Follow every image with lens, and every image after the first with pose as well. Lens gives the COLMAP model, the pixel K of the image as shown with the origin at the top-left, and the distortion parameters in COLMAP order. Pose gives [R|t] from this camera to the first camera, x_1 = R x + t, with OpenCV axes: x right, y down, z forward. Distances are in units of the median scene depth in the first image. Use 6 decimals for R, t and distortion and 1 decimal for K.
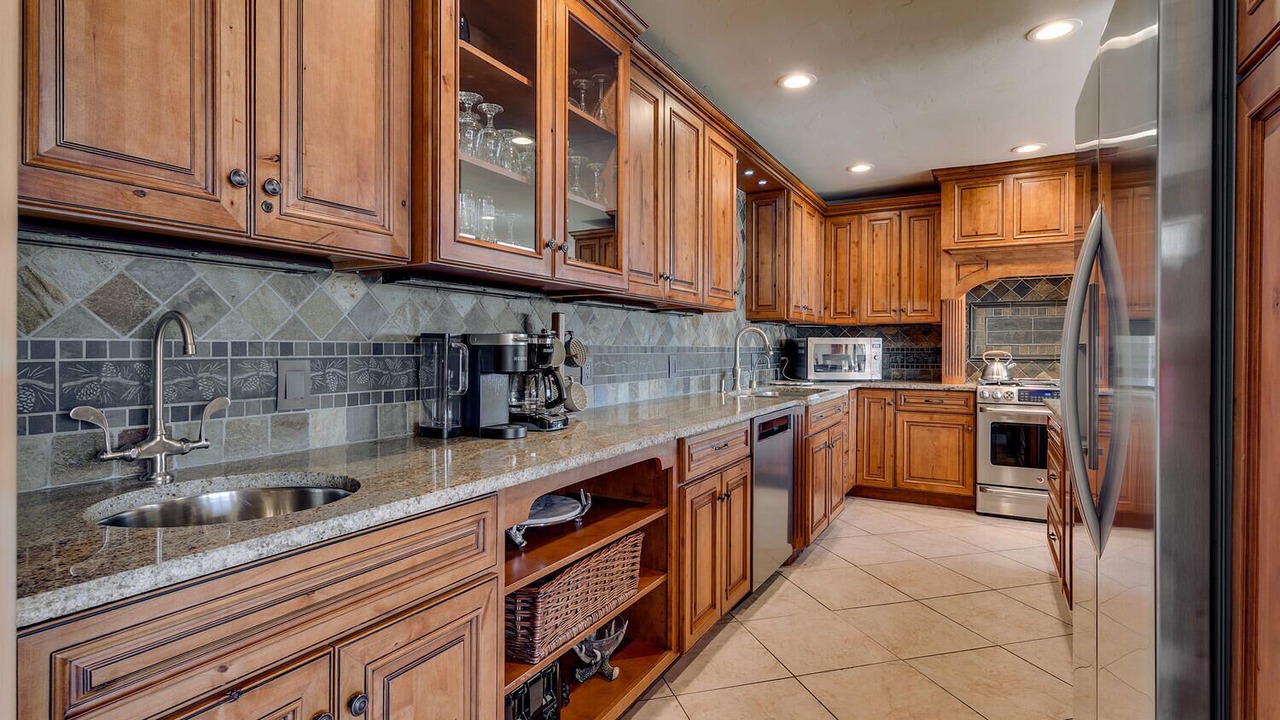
lens RADIAL K [[629.3, 0, 638.5], [0, 629.3, 355.1], [0, 0, 1]] dist [0.002515, 0.000358]
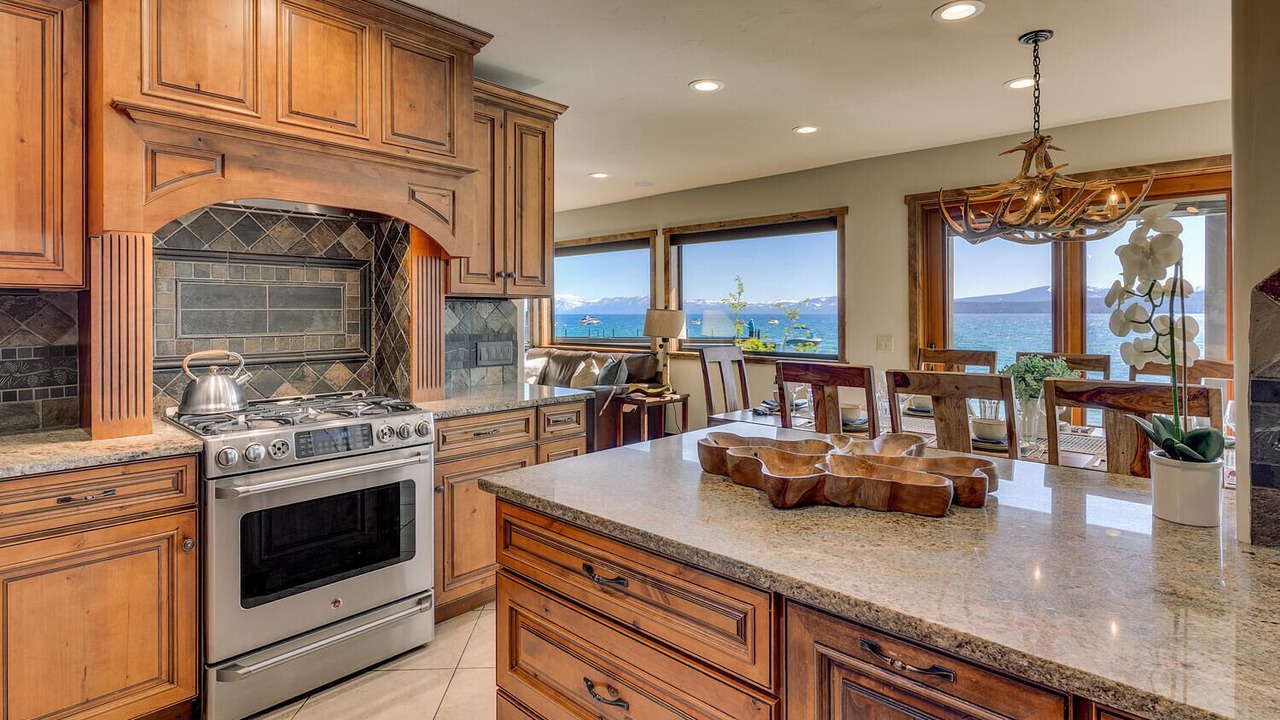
lens RADIAL K [[629.3, 0, 628.8], [0, 629.3, 317.6], [0, 0, 1]] dist [0.002515, 0.000358]
pose [[0.242265, -0.007822, 0.970179, 0.184322], [0.008528, 0.999946, 0.005933, -0.033791], [-0.970173, 0.006836, 0.242319, 0.598697]]
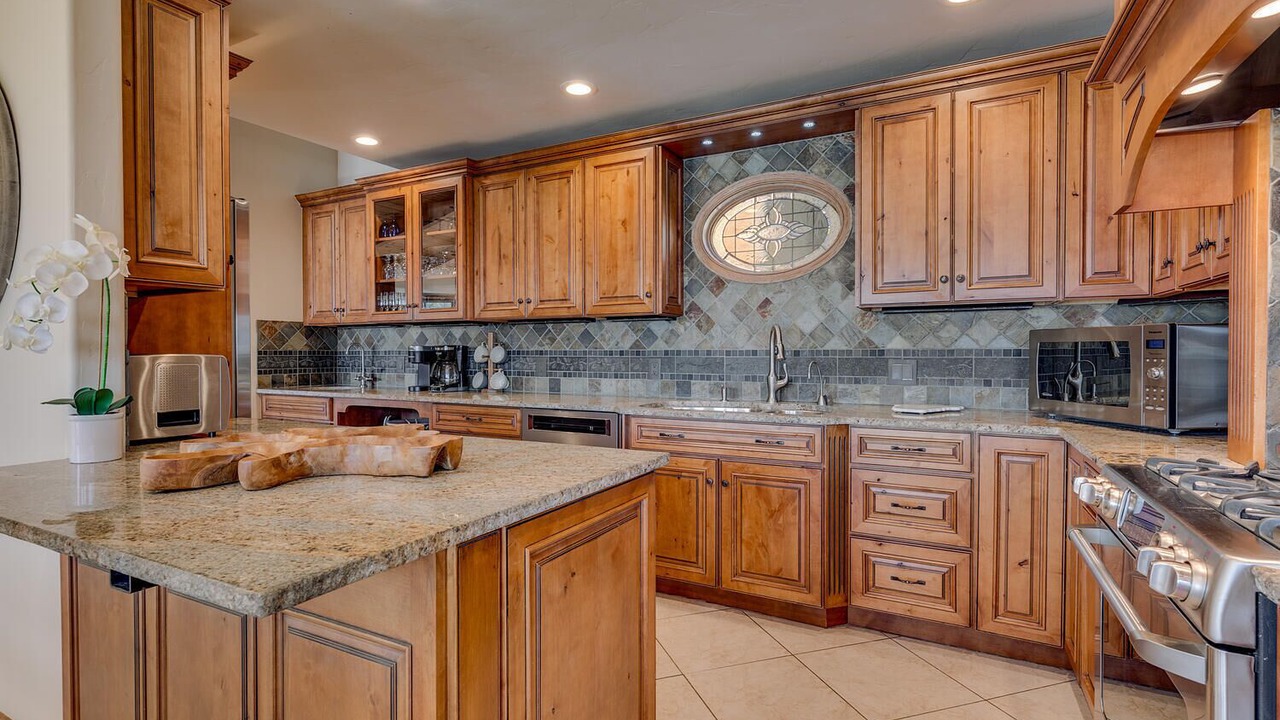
lens RADIAL K [[629.3, 0, 639.9], [0, 629.3, 359.1], [0, 0, 1]] dist [0.002515, 0.000358]
pose [[0.015078, 0.010921, -0.999827, 0.897499], [-0.006880, 0.999918, 0.010818, -0.007364], [0.999863, 0.006716, 0.015152, 0.768198]]
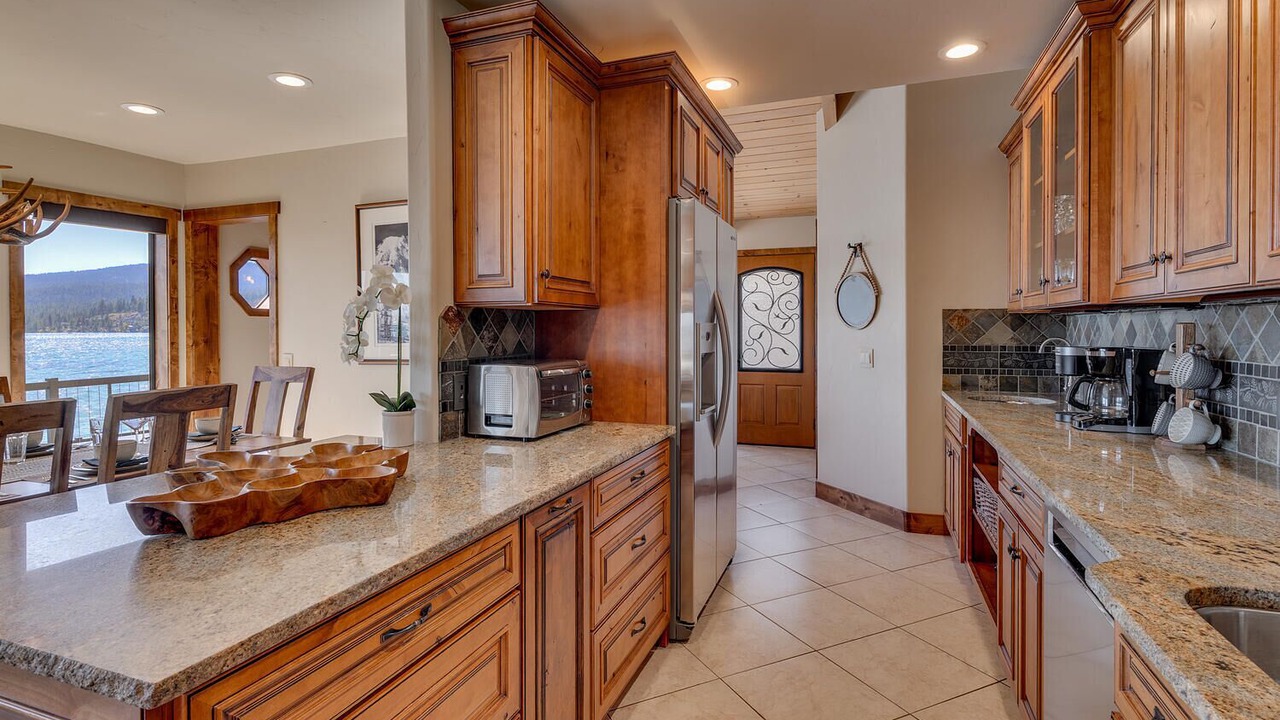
lens RADIAL K [[629.3, 0, 640.1], [0, 629.3, 331.4], [0, 0, 1]] dist [0.002515, 0.000358]
pose [[-0.986944, 0.002271, -0.161048, 0.411855], [0.000247, 0.999921, 0.012587, -0.036685], [0.161064, 0.012383, -0.986866, 0.955231]]
